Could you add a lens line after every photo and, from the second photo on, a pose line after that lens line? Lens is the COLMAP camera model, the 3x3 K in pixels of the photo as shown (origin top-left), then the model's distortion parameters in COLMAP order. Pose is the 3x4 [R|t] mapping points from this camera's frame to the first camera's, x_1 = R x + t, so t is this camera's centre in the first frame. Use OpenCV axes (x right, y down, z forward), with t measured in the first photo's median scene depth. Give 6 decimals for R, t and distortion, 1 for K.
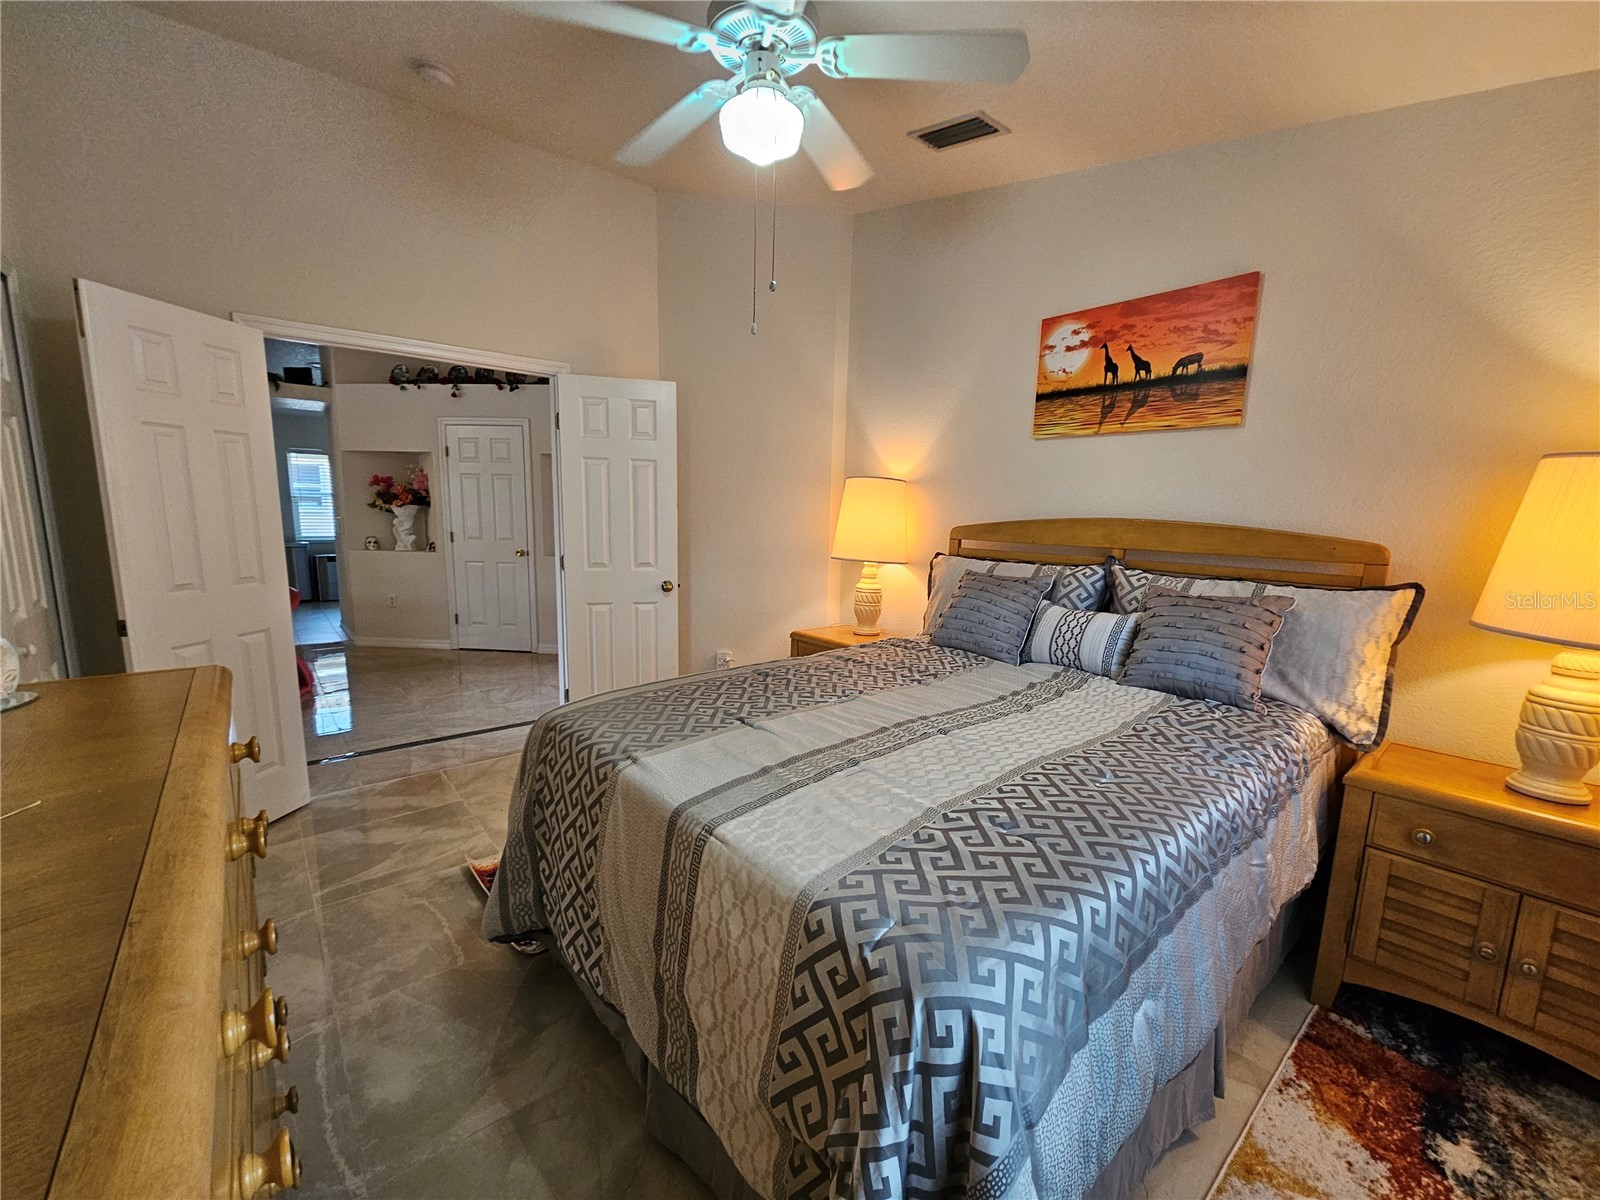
lens RADIAL K [[645.5, 0, 798.3], [0, 645.5, 607.2], [0, 0, 1]] dist [-0.001714, -0.000055]
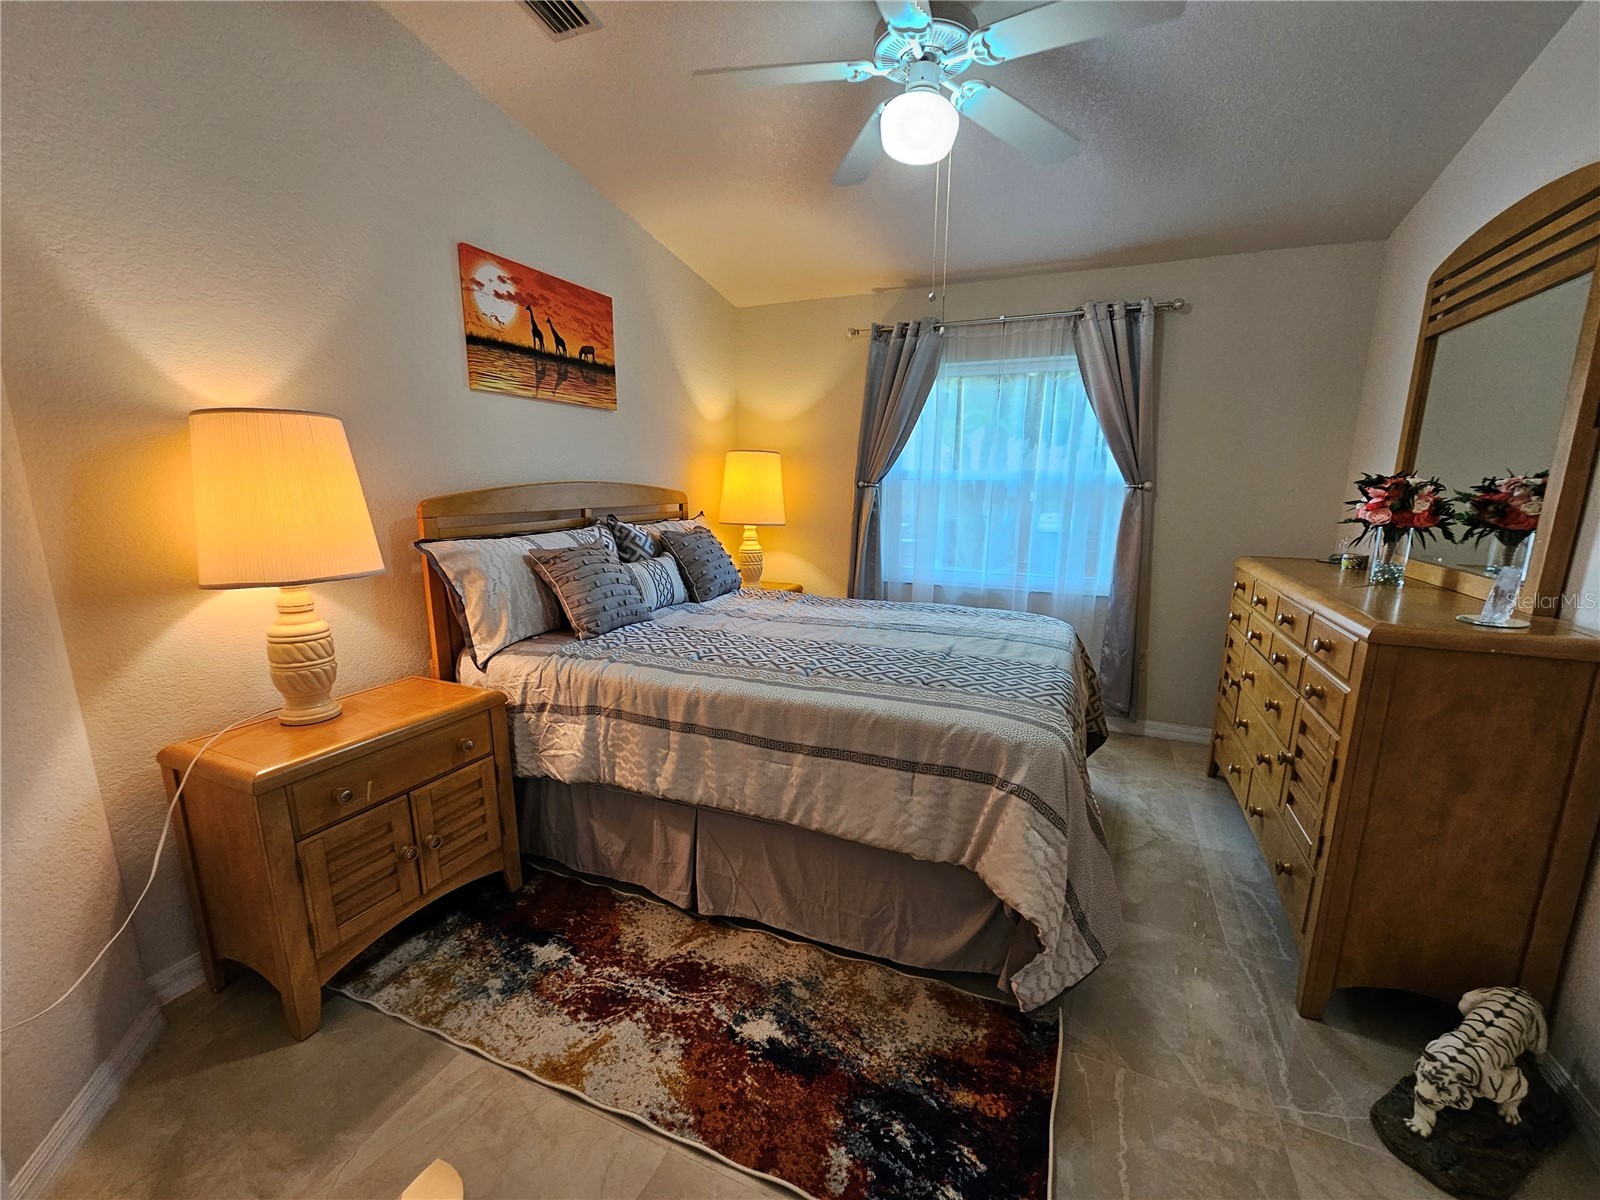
lens RADIAL K [[645.5, 0, 800.1], [0, 645.5, 607.0], [0, 0, 1]] dist [-0.001714, -0.000055]
pose [[-0.397788, -0.200481, 0.895306, -0.686594], [0.117449, 0.956678, 0.266407, -0.179000], [-0.909929, 0.211126, -0.357009, 1.075785]]
